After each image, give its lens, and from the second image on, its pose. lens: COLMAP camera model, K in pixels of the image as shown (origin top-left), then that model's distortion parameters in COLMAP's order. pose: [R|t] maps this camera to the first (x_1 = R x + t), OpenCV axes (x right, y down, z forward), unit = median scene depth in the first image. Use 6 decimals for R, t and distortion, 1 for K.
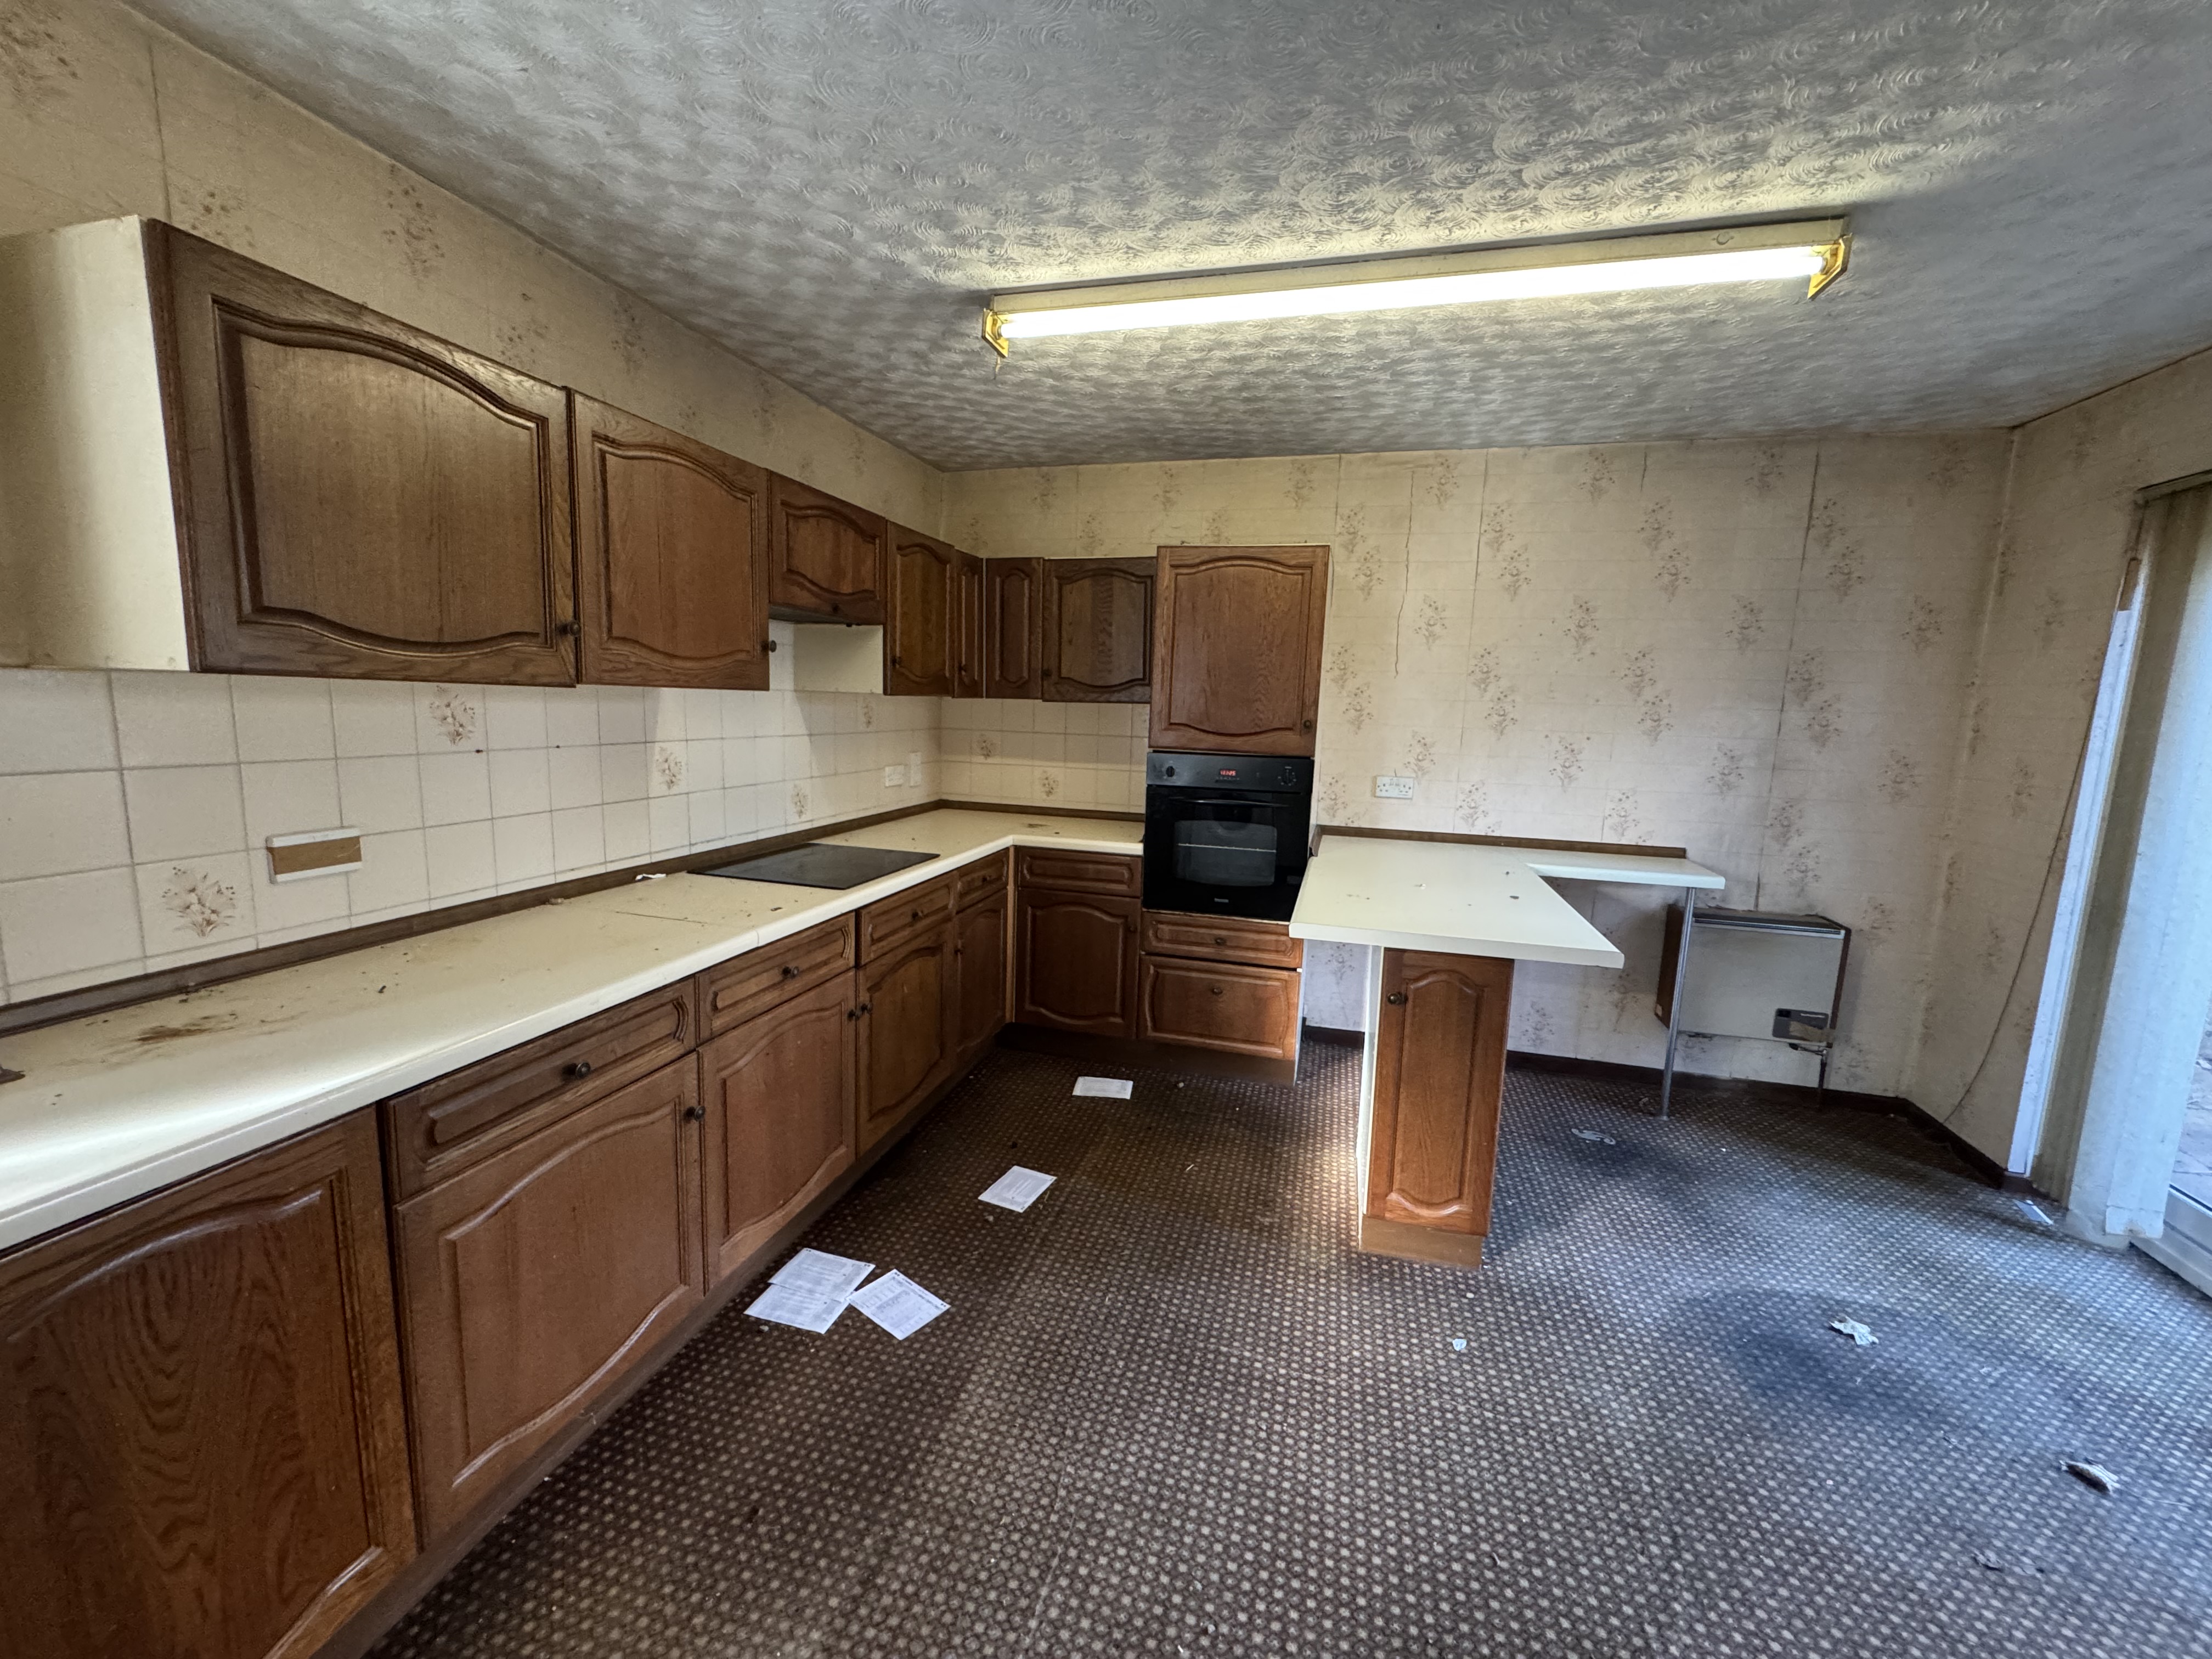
lens RADIAL K [[873.2, 0, 1106.0], [0, 873.2, 829.5], [0, 0, 1]] dist [-0.000150, -0.000243]
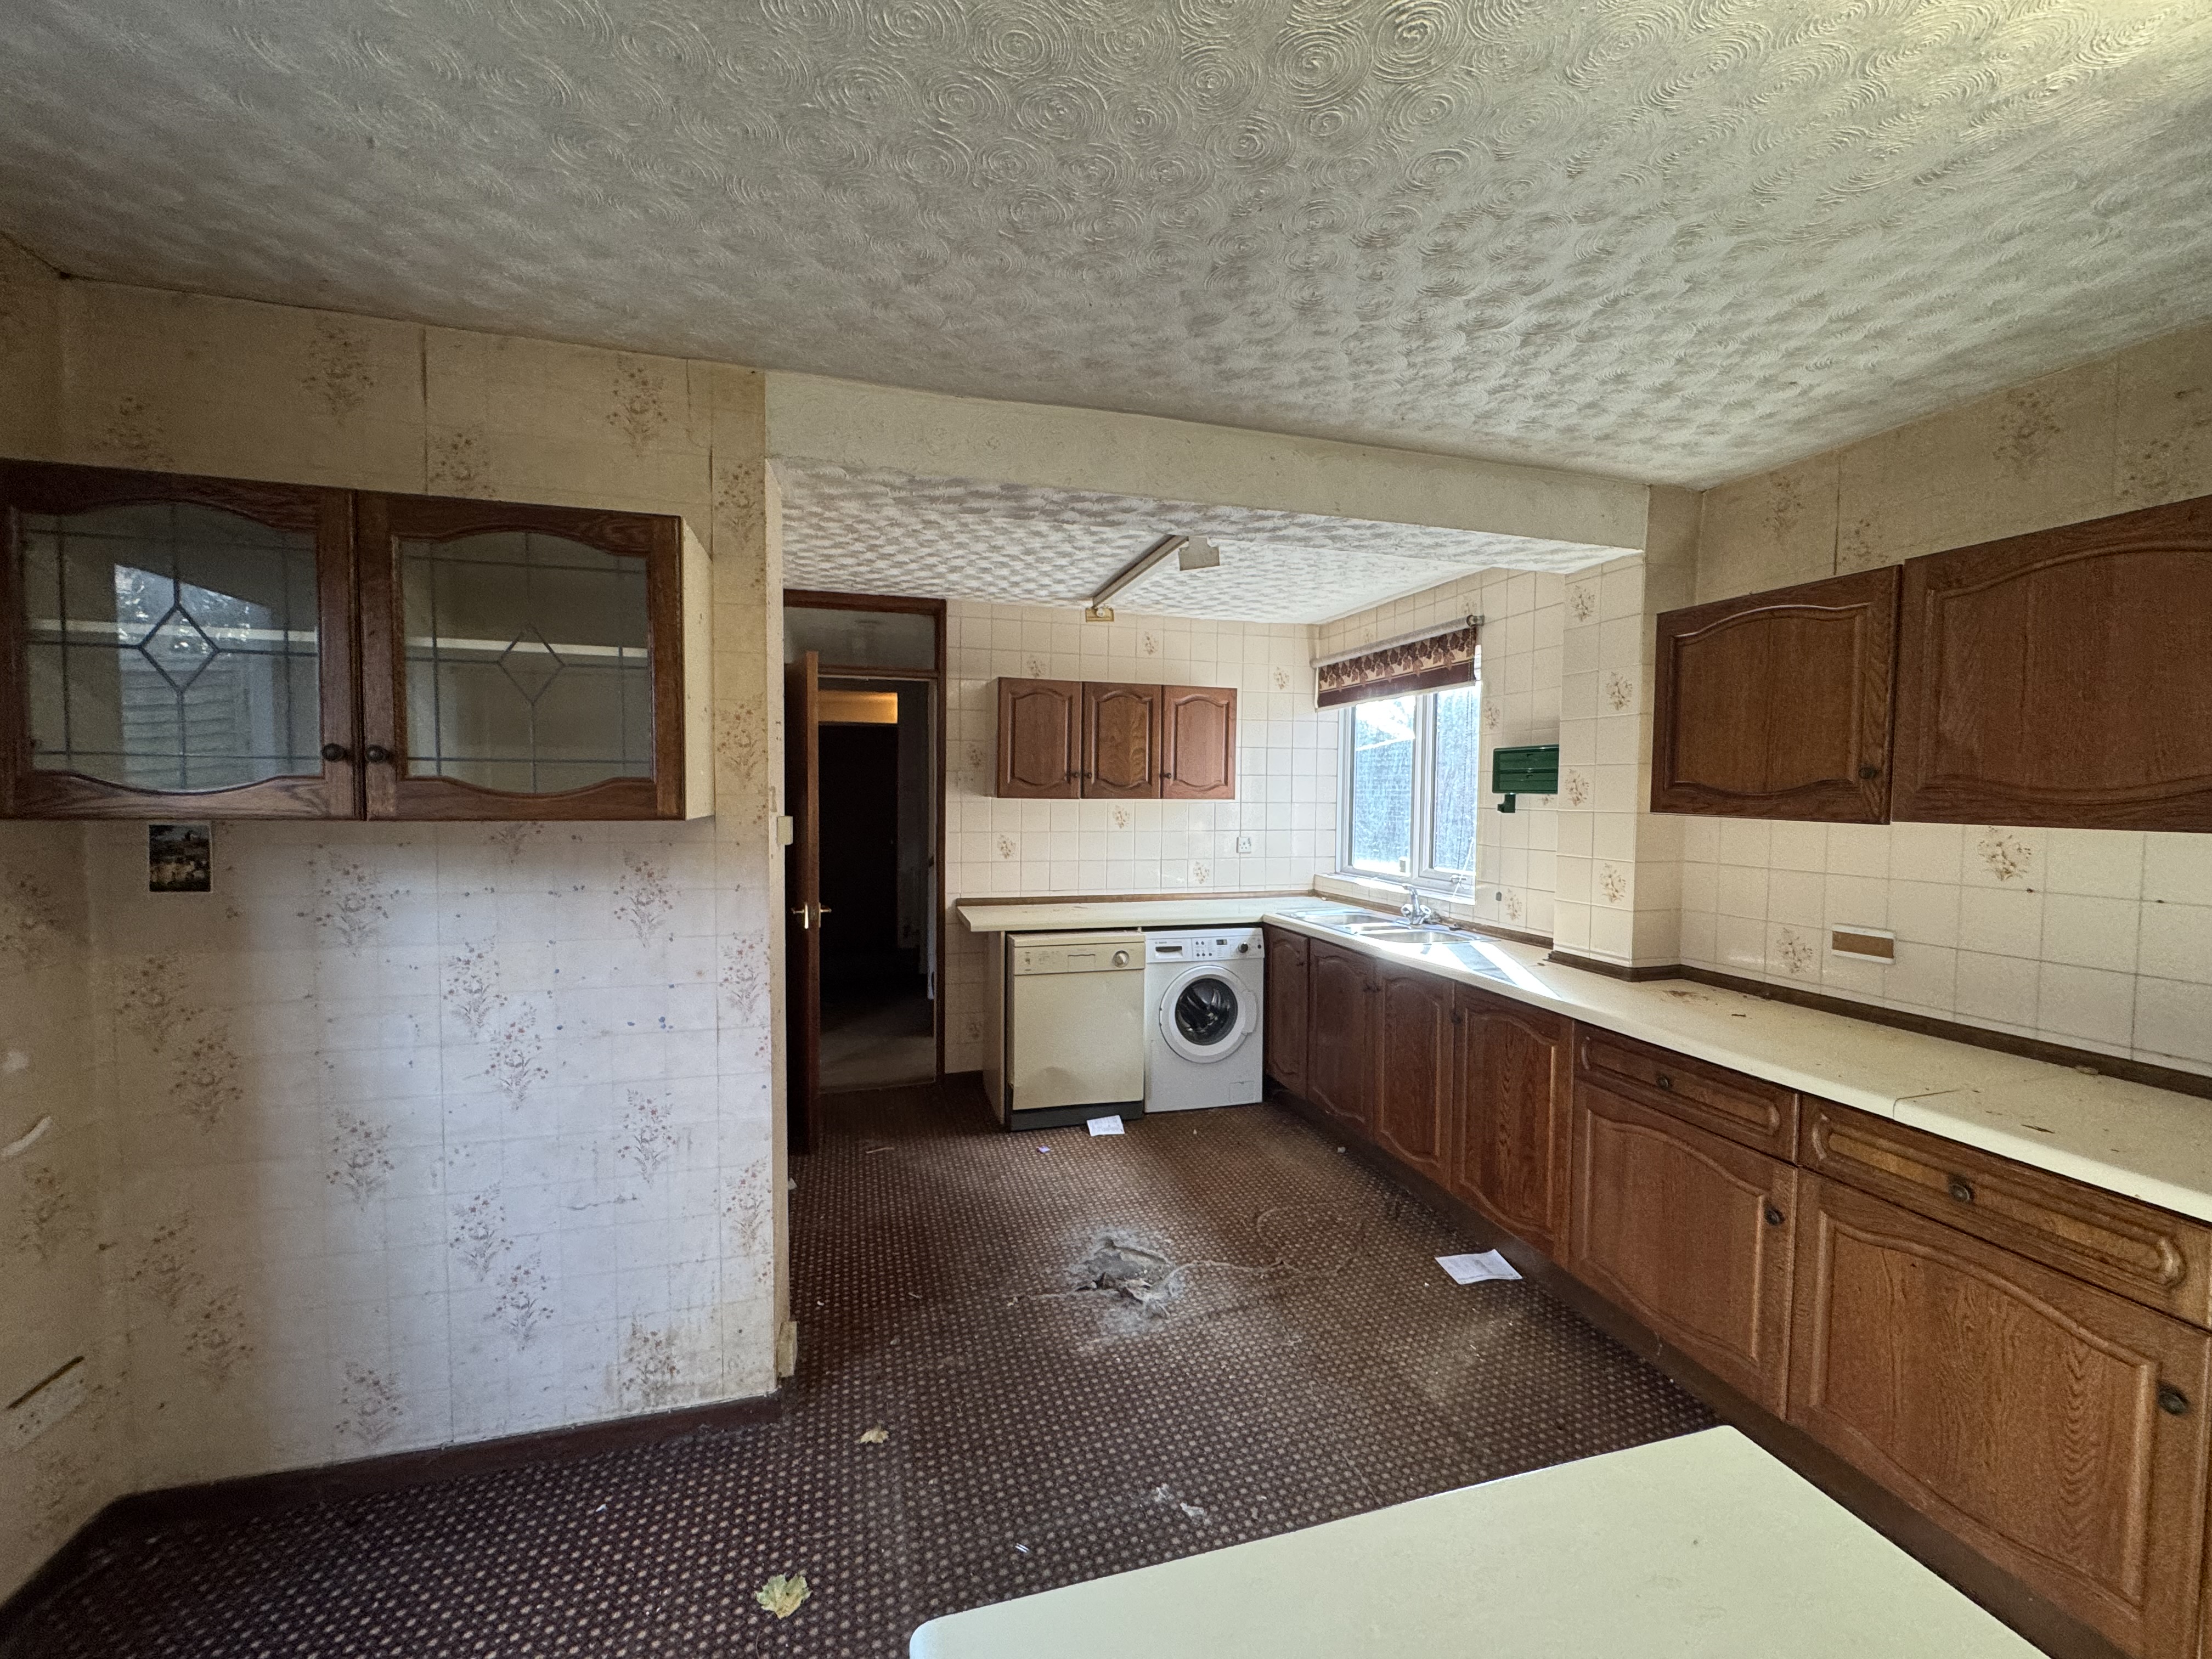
lens RADIAL K [[873.2, 0, 1106.0], [0, 873.2, 829.5], [0, 0, 1]] dist [-0.000150, -0.000243]
pose [[-0.851030, -0.017018, -0.524841, 0.883735], [-0.113266, 0.981897, 0.151822, -0.232626], [0.512756, 0.188652, -0.837551, 1.557075]]
